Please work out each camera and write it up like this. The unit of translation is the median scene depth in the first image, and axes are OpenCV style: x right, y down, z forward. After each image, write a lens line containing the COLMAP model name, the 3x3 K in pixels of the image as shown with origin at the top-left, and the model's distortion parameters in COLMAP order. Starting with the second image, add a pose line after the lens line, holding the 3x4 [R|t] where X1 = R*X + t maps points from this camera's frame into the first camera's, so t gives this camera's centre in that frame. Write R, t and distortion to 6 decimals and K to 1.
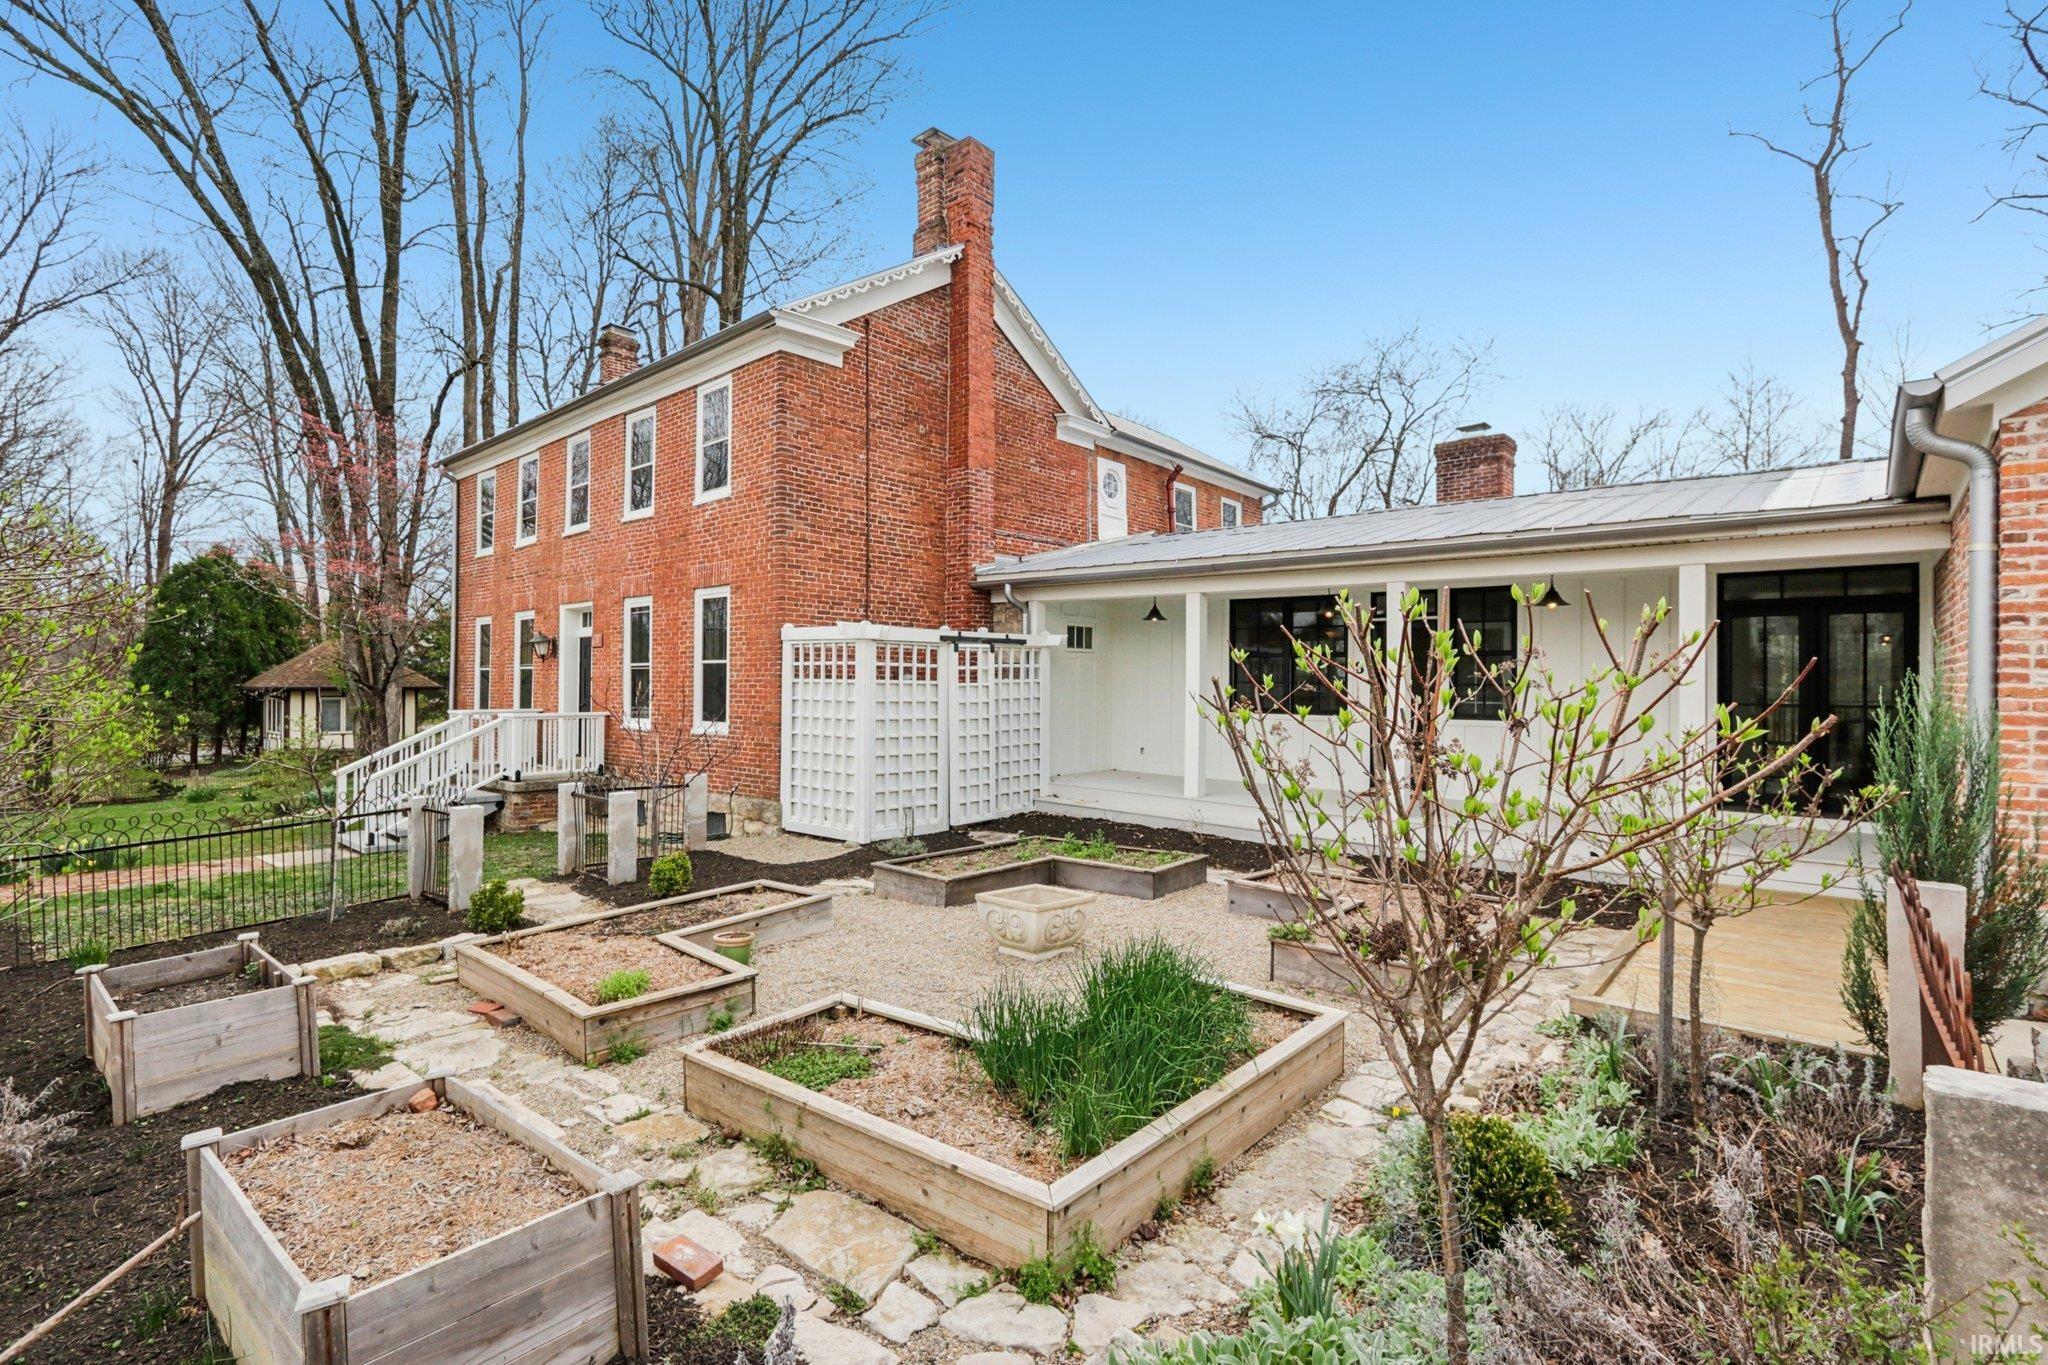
lens RADIAL K [[959.5, 0, 1022.5], [0, 959.5, 675.7], [0, 0, 1]] dist [-0.008398, 0.000017]
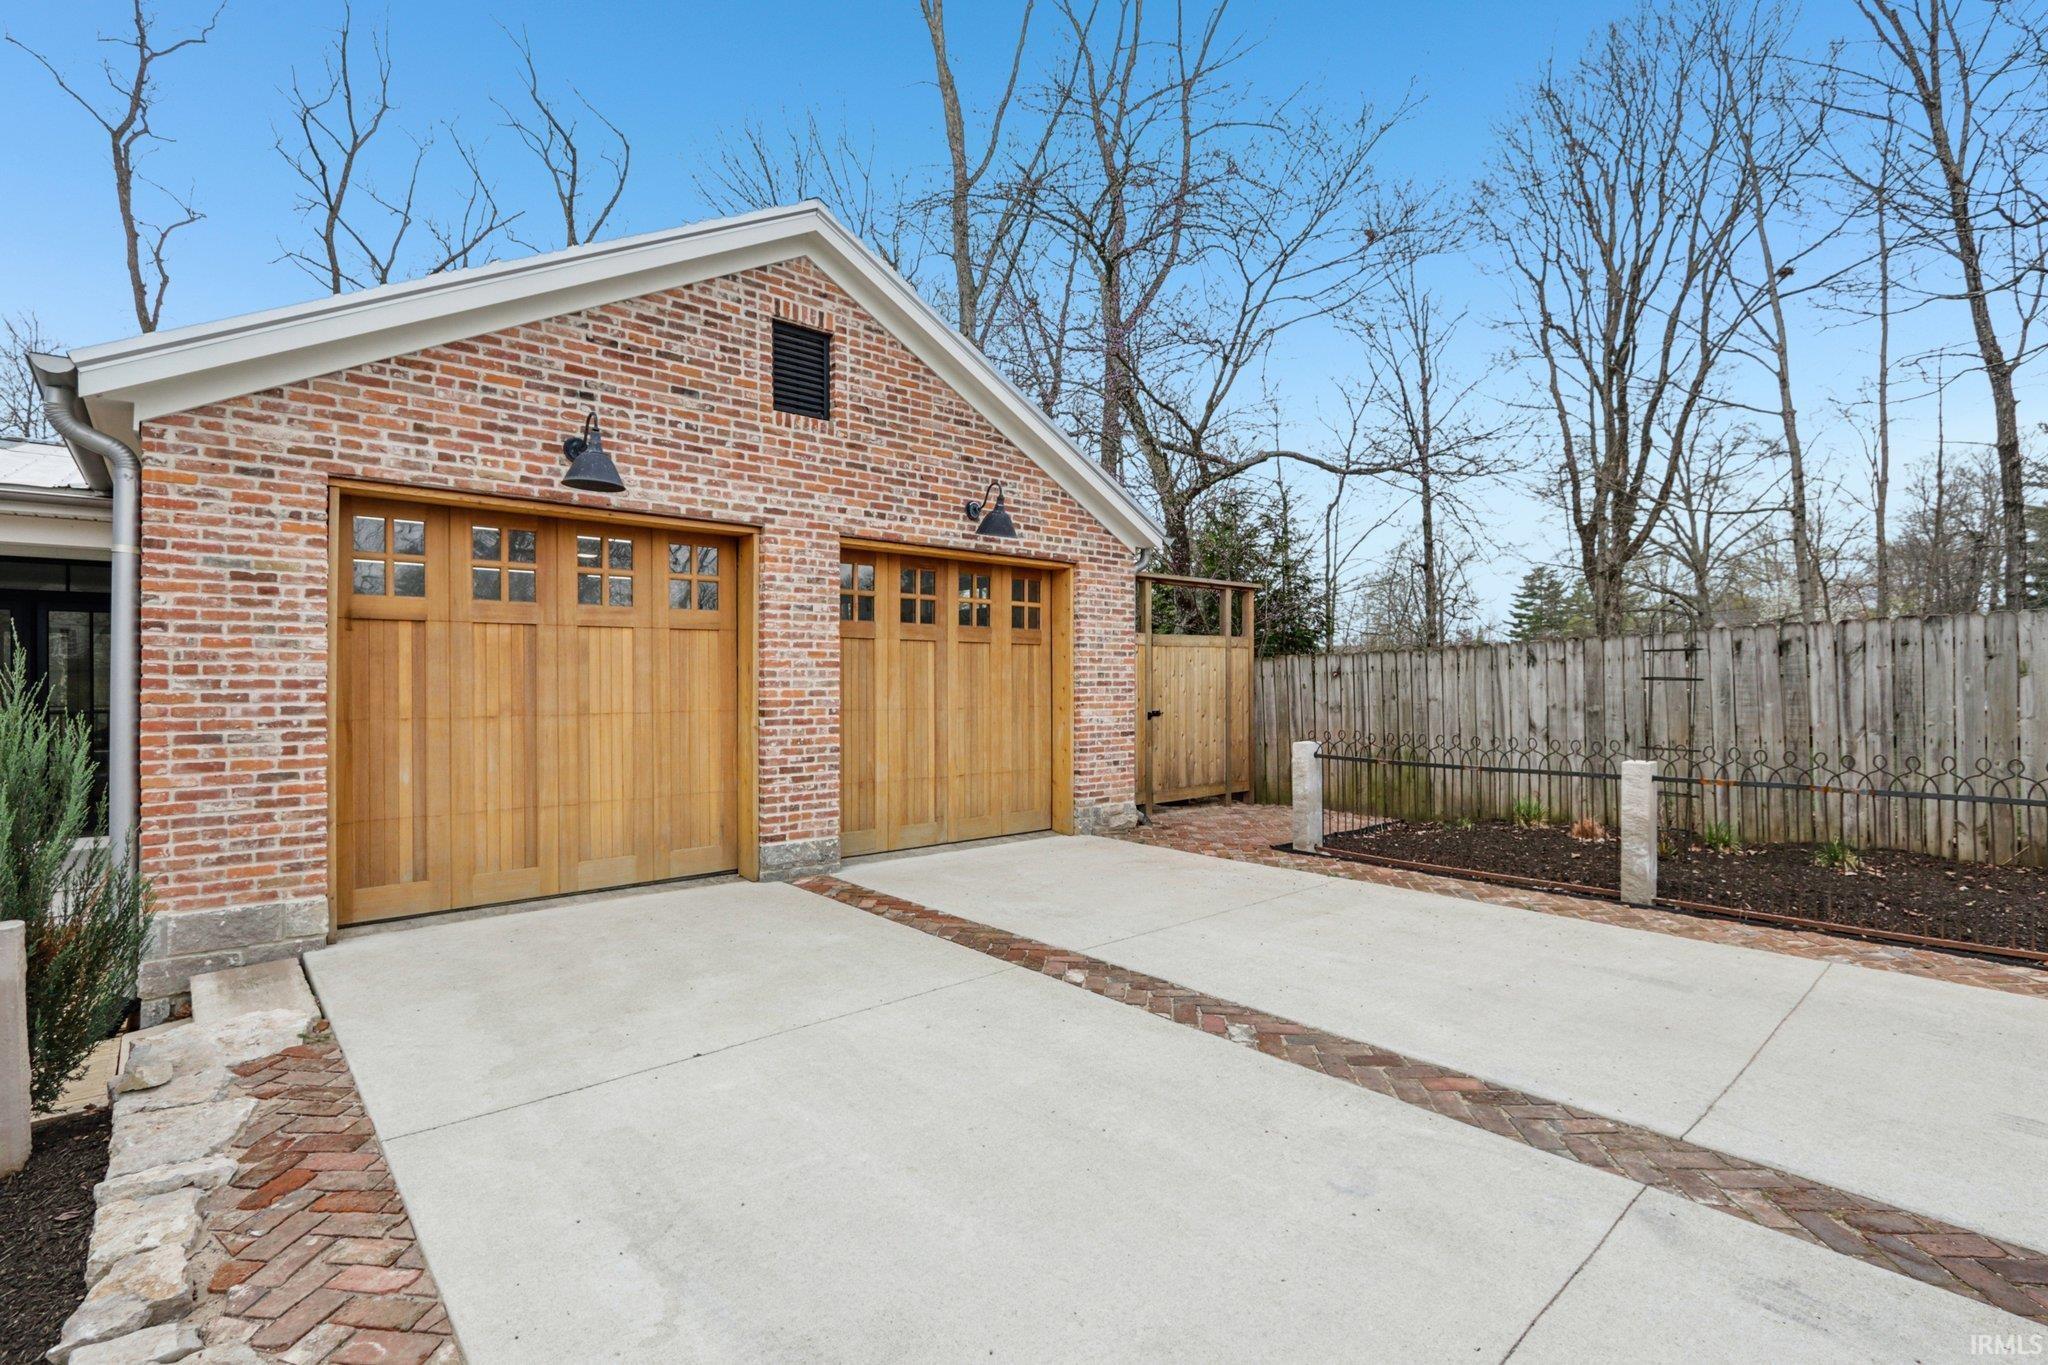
lens RADIAL K [[959.5, 0, 1016.8], [0, 959.5, 679.0], [0, 0, 1]] dist [-0.008398, 0.000017]
pose [[0.136386, -0.000394, 0.990656, 0.078913], [-0.001621, 0.999998, 0.000621, -0.002225], [-0.990654, -0.001690, 0.136385, -0.014477]]
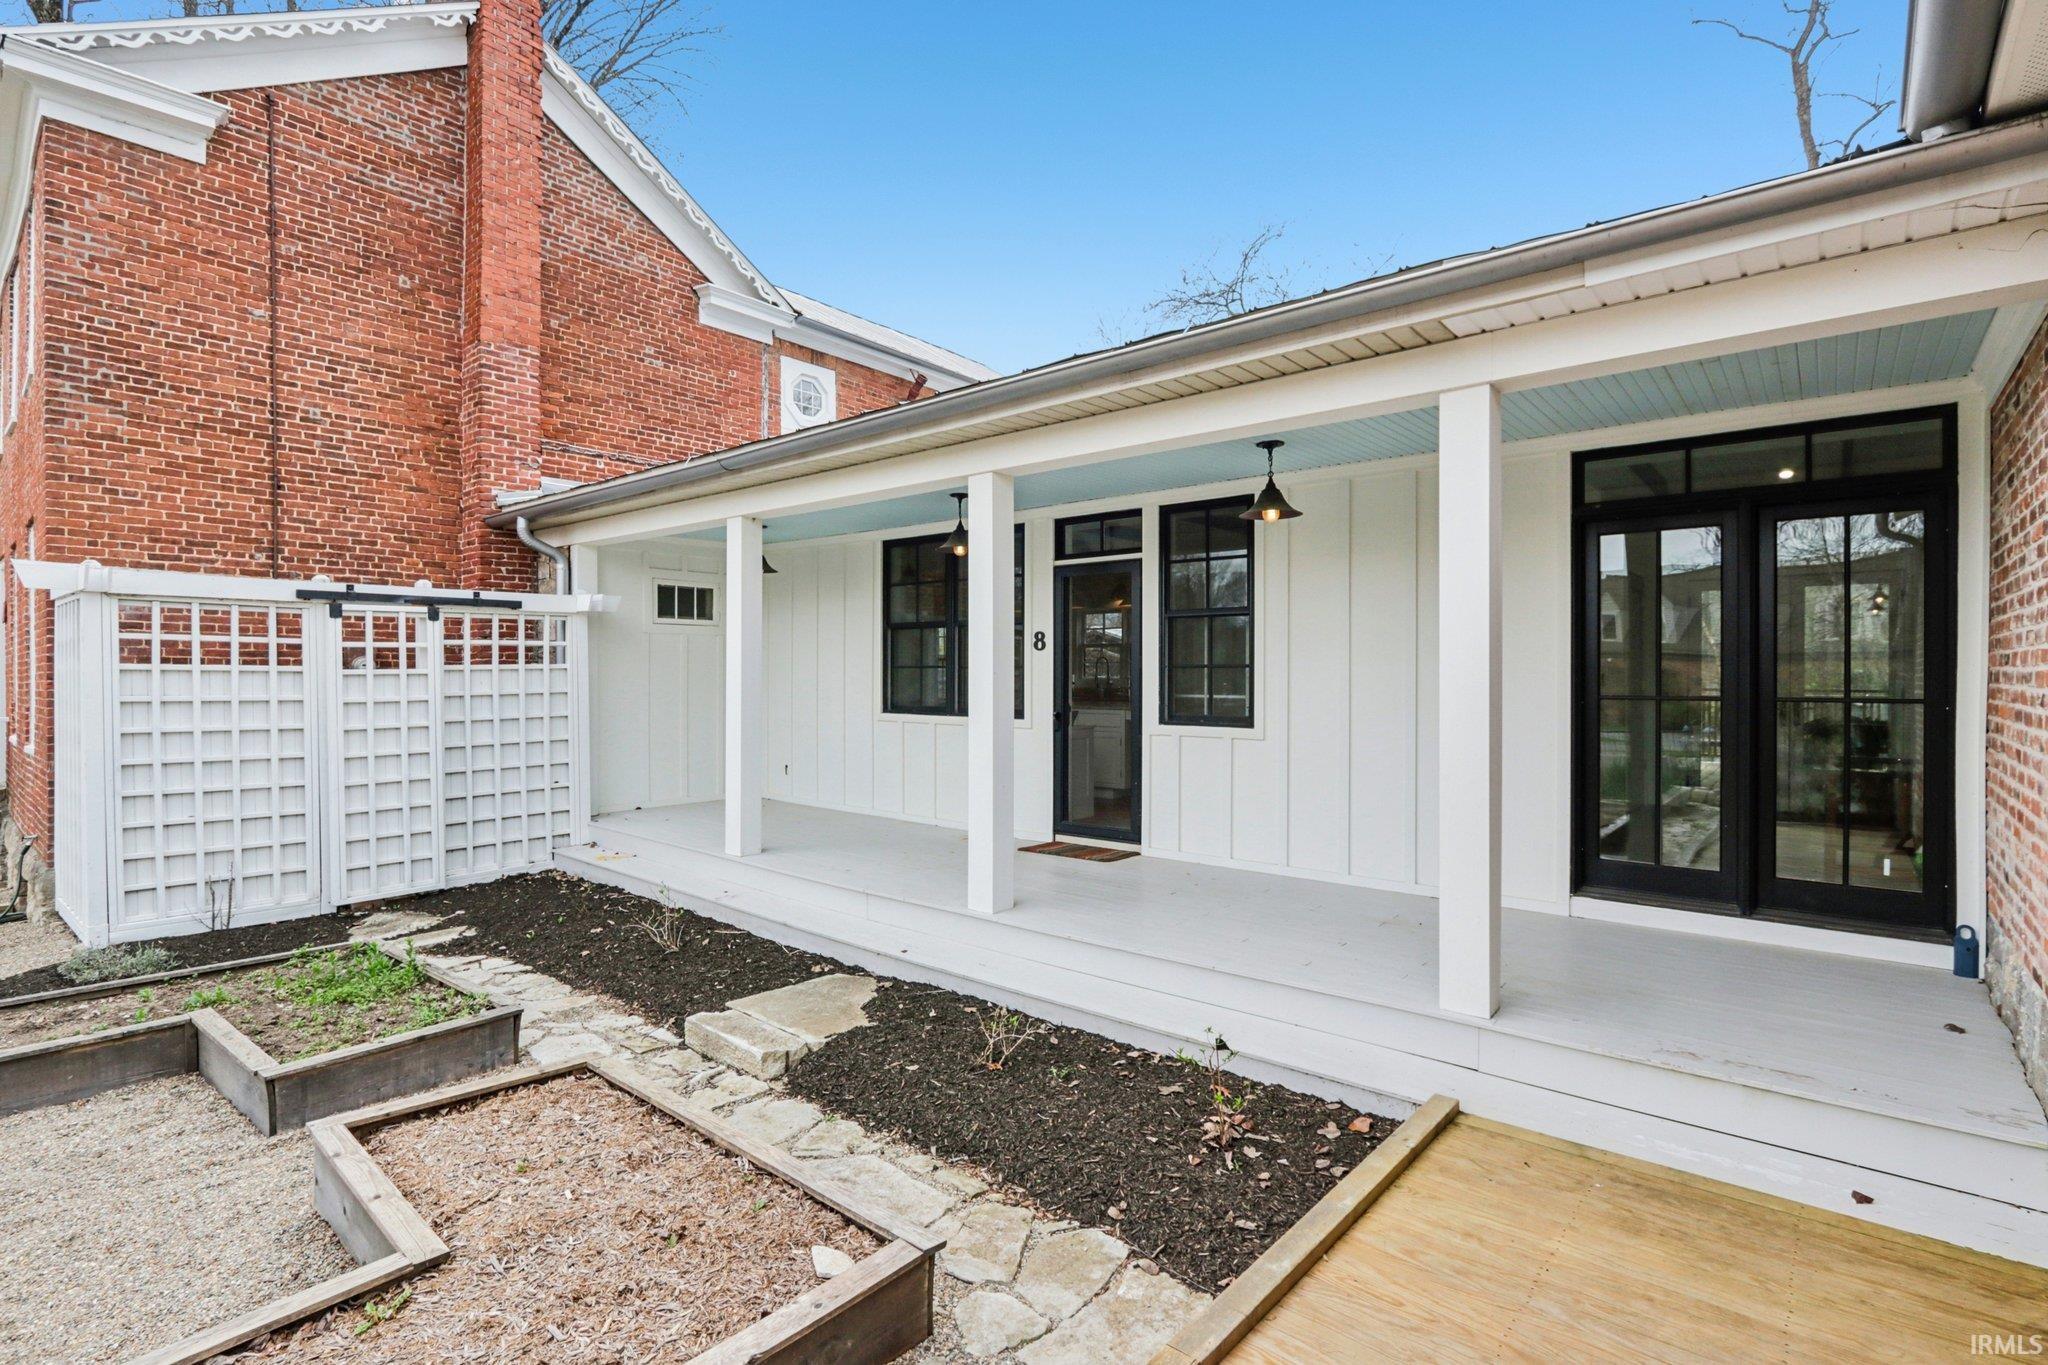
lens RADIAL K [[959.5, 0, 1018.5], [0, 959.5, 684.3], [0, 0, 1]] dist [-0.008398, 0.000017]
pose [[0.999940, -0.007625, 0.007879, 0.350861], [0.007503, 0.999854, 0.015321, 0.010881], [-0.007994, -0.015261, 0.999852, 0.395613]]
